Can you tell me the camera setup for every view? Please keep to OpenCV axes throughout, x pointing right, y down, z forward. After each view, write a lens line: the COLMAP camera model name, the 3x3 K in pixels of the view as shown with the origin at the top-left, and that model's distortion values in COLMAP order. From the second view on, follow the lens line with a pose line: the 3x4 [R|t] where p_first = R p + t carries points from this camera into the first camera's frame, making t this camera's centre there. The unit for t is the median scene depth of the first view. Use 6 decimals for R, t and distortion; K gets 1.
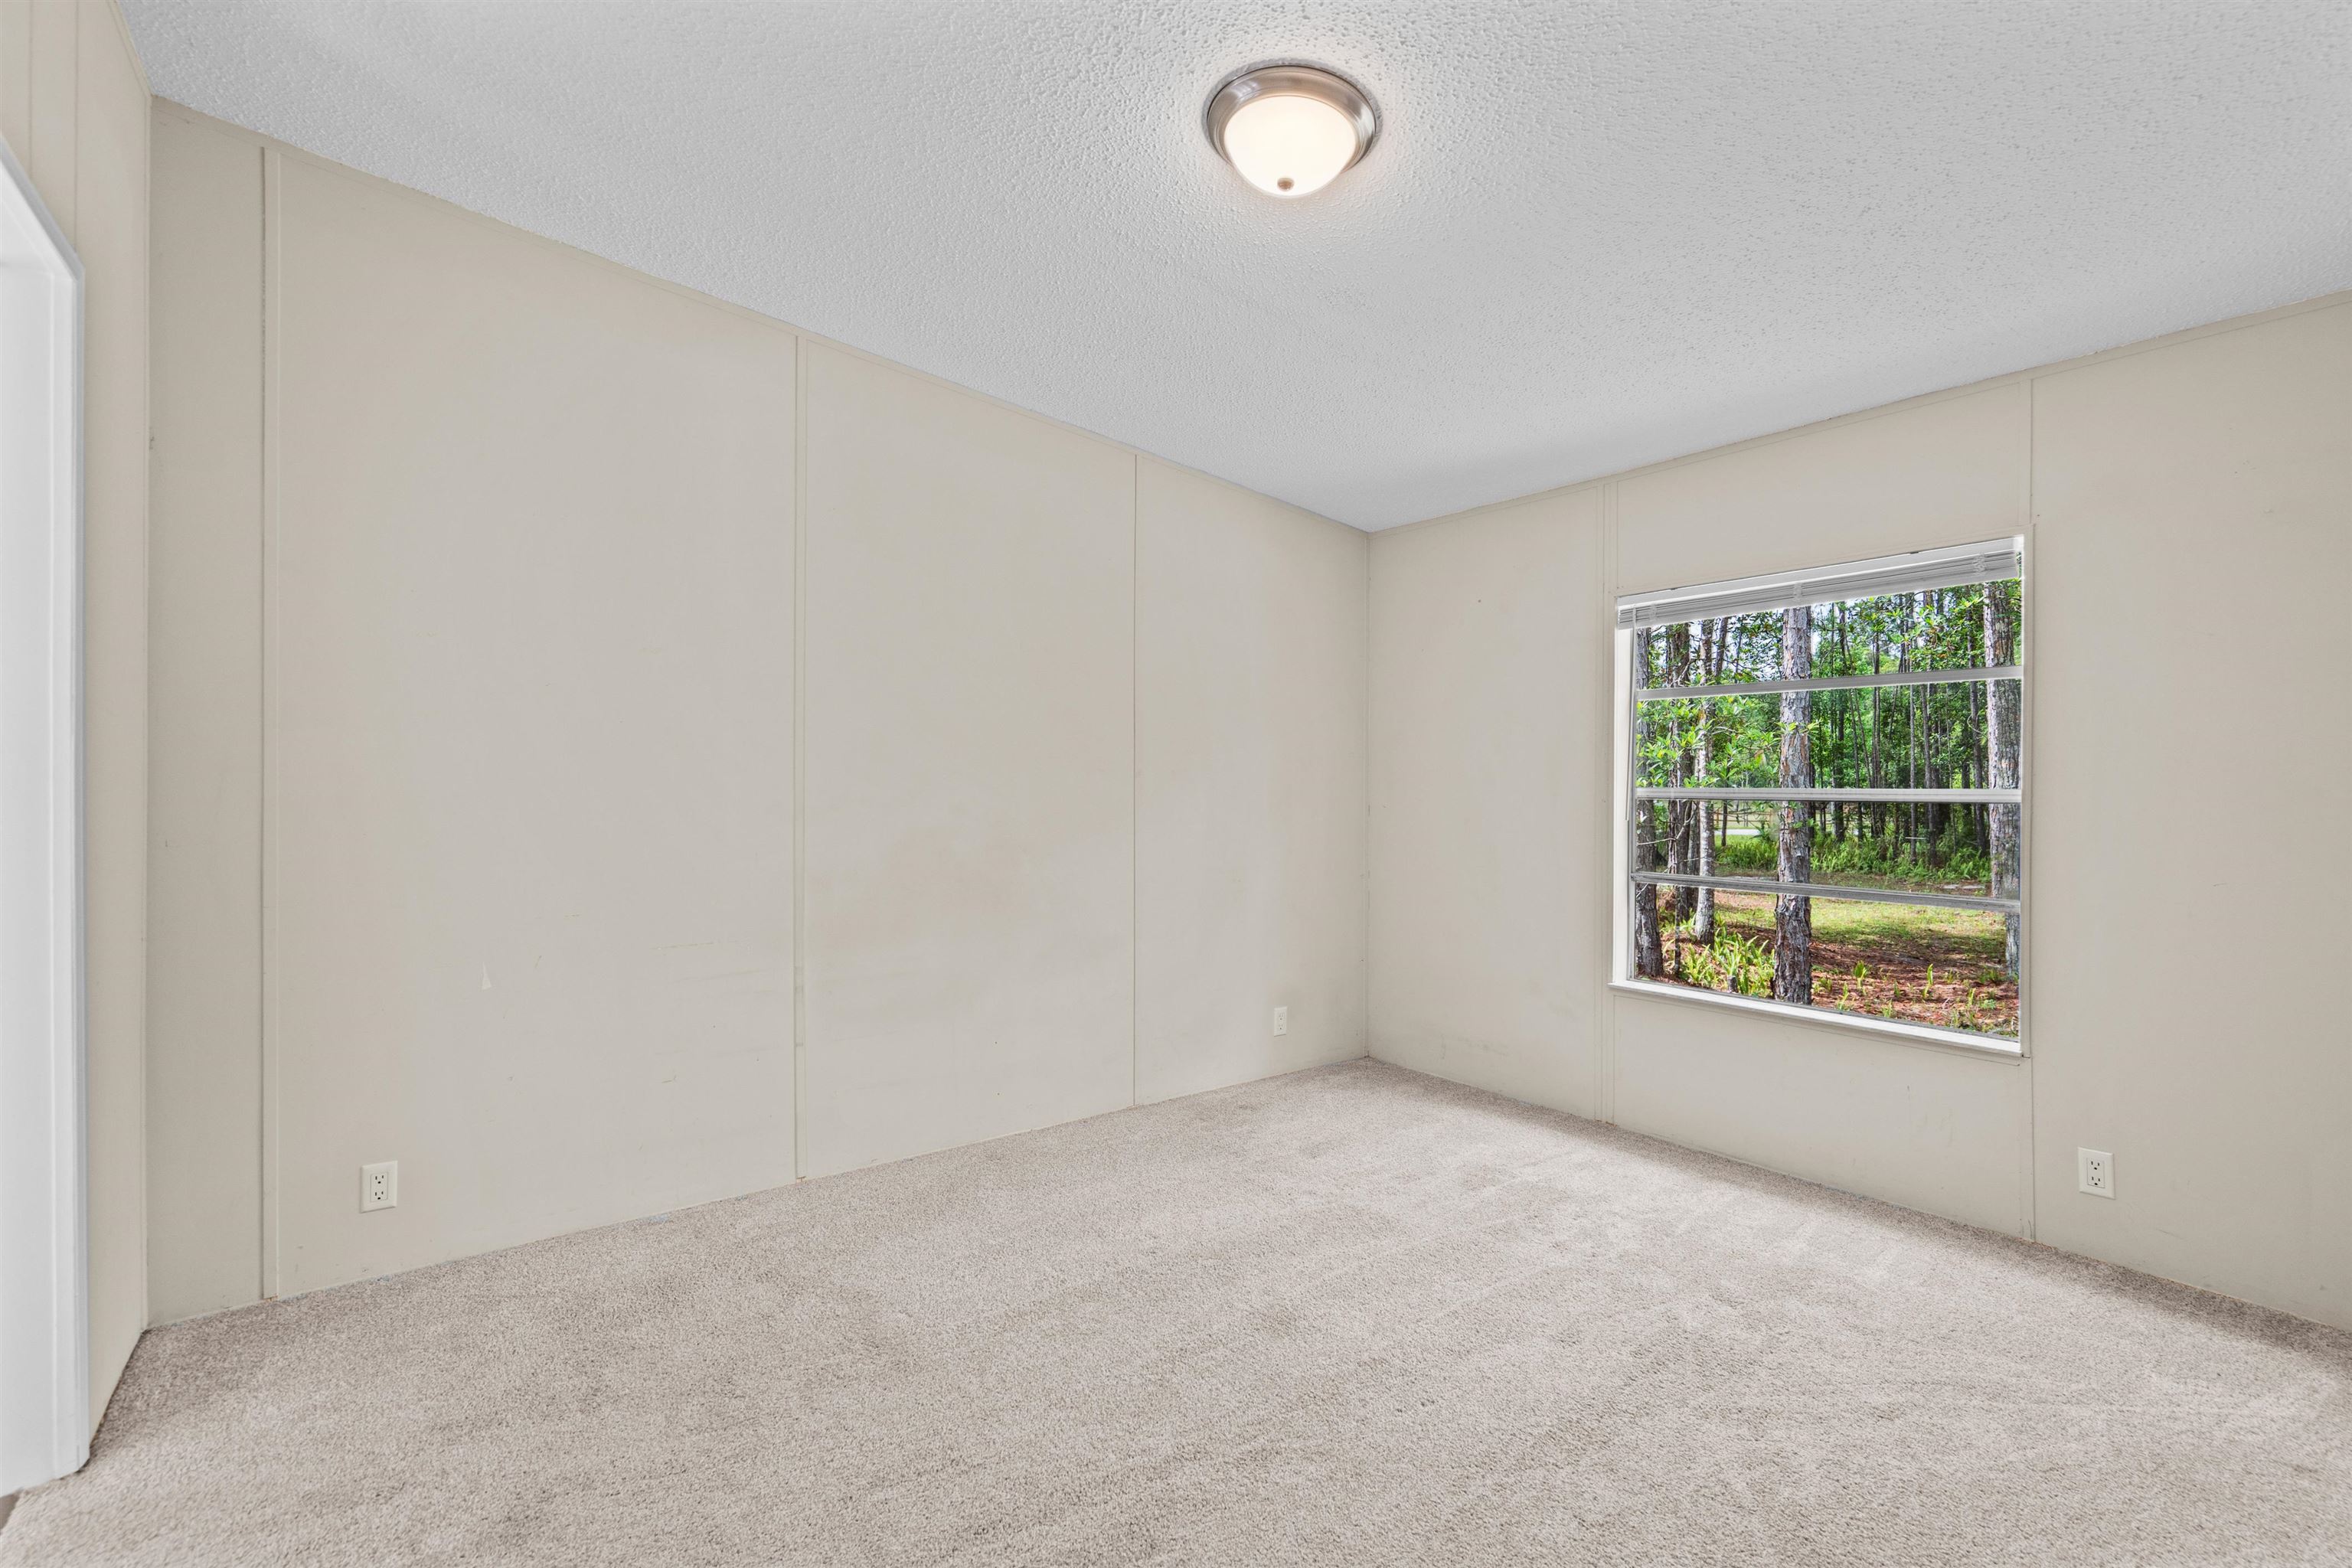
lens RADIAL K [[1073.9, 0, 1191.0], [0, 1073.9, 783.0], [0, 0, 1]] dist [-0.002884, 0.001055]
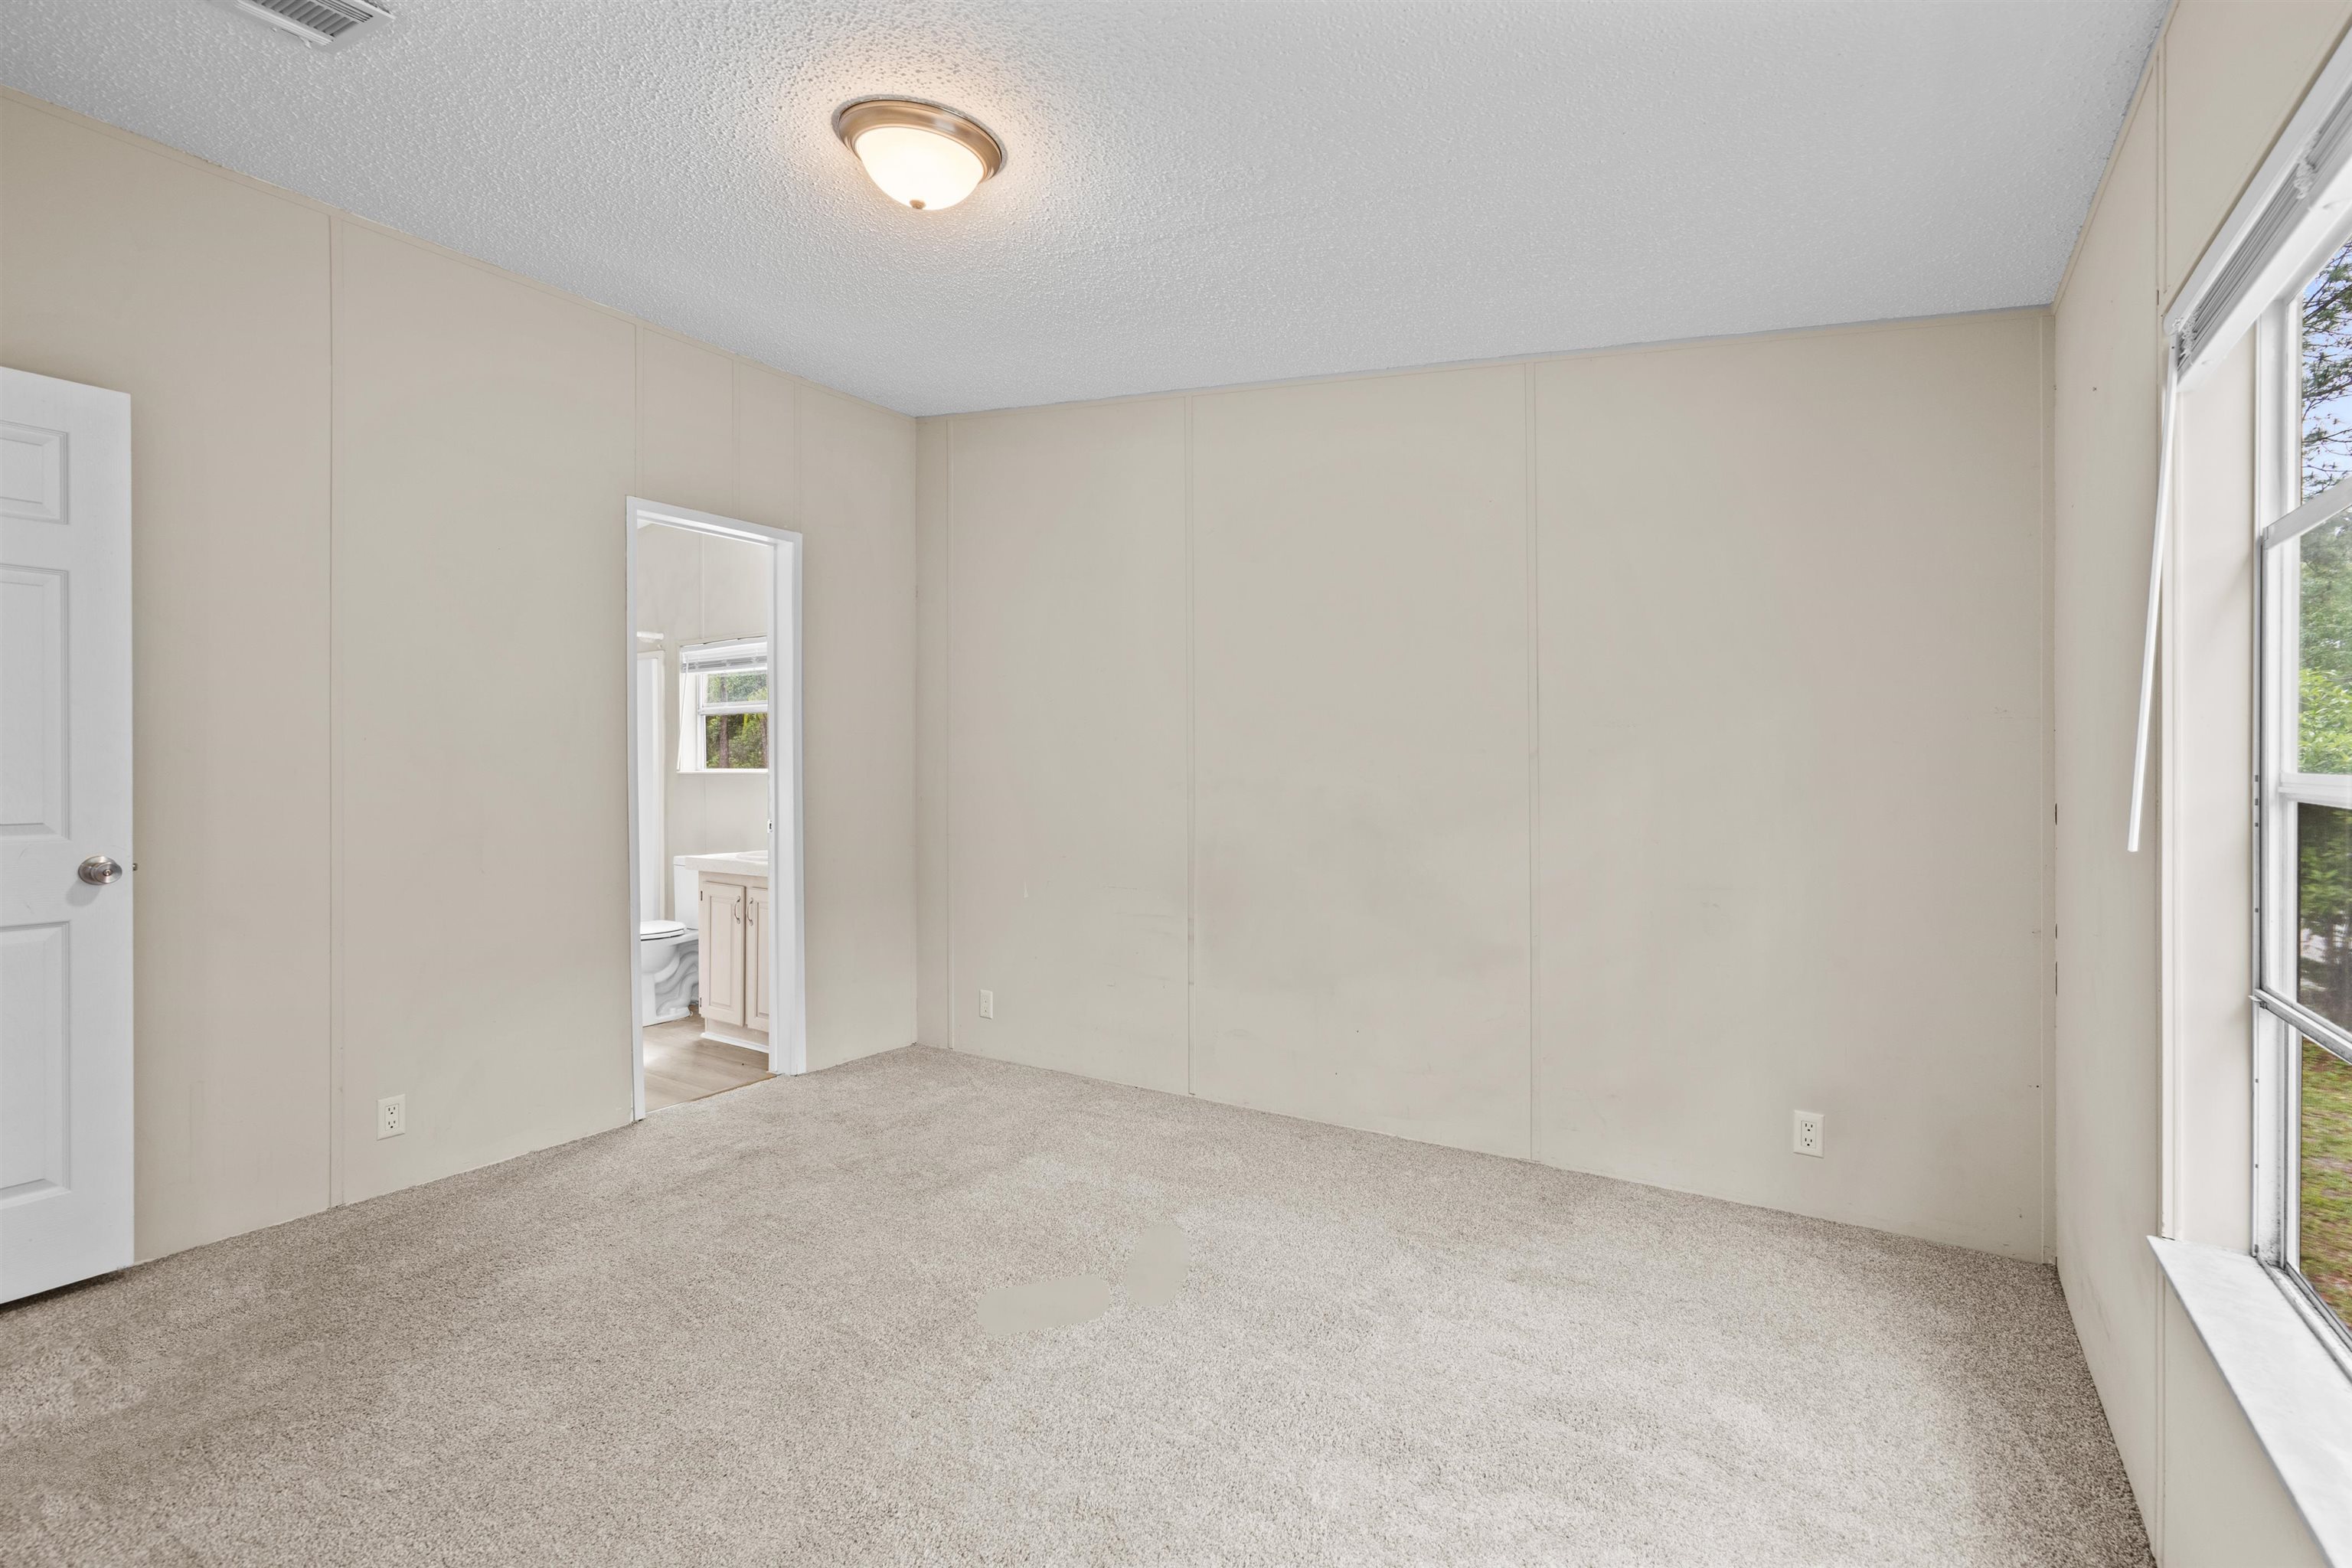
lens RADIAL K [[1073.9, 0, 1189.3], [0, 1073.9, 778.2], [0, 0, 1]] dist [-0.002884, 0.001055]
pose [[0.337825, 0.006971, -0.941183, 0.746722], [-0.000576, 0.999974, 0.007200, 0.004404], [0.941209, -0.001890, 0.337820, 0.572149]]
